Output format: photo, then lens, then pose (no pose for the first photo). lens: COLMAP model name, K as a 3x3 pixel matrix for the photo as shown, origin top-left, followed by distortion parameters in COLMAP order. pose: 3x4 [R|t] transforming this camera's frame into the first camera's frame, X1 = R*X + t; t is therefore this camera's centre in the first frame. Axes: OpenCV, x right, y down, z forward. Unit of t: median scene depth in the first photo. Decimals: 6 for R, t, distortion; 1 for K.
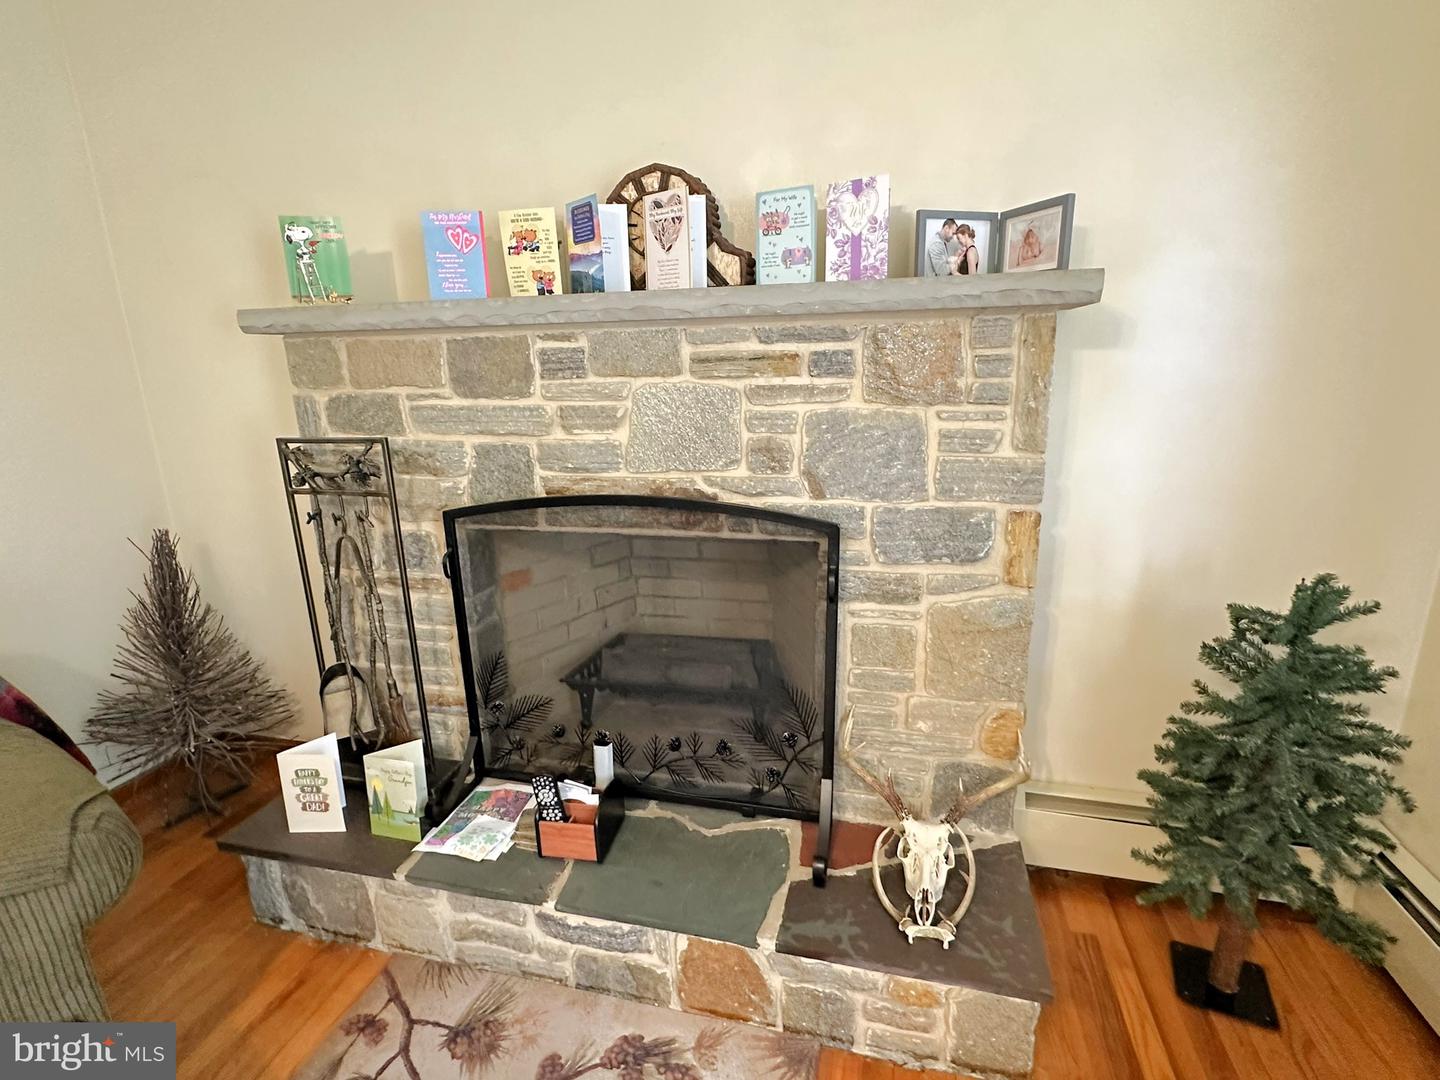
lens RADIAL K [[717.9, 0, 720.4], [0, 717.9, 544.5], [0, 0, 1]] dist [0.002058, 0.000267]
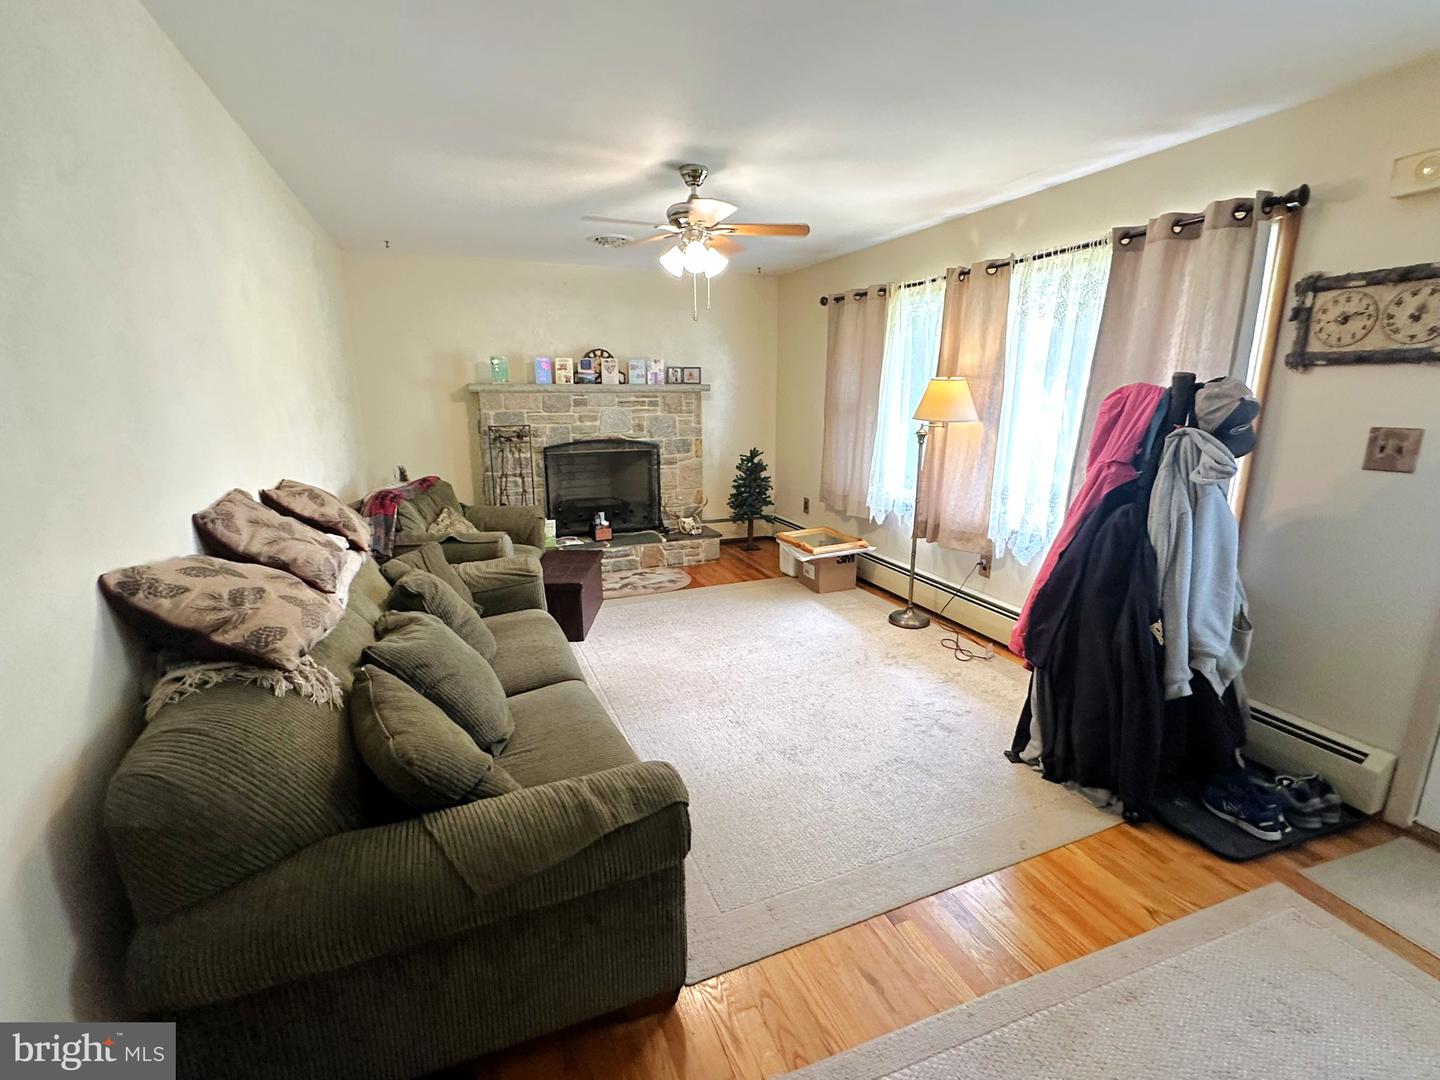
lens RADIAL K [[633.3, 0, 715.3], [0, 633.3, 542.1], [0, 0, 1]] dist [0.003741, 0.000259]
pose [[0.803138, -0.118839, 0.583821, -1.618897], [0.133603, 0.990873, 0.017905, 0.467123], [-0.580620, 0.063620, 0.811685, -1.897110]]
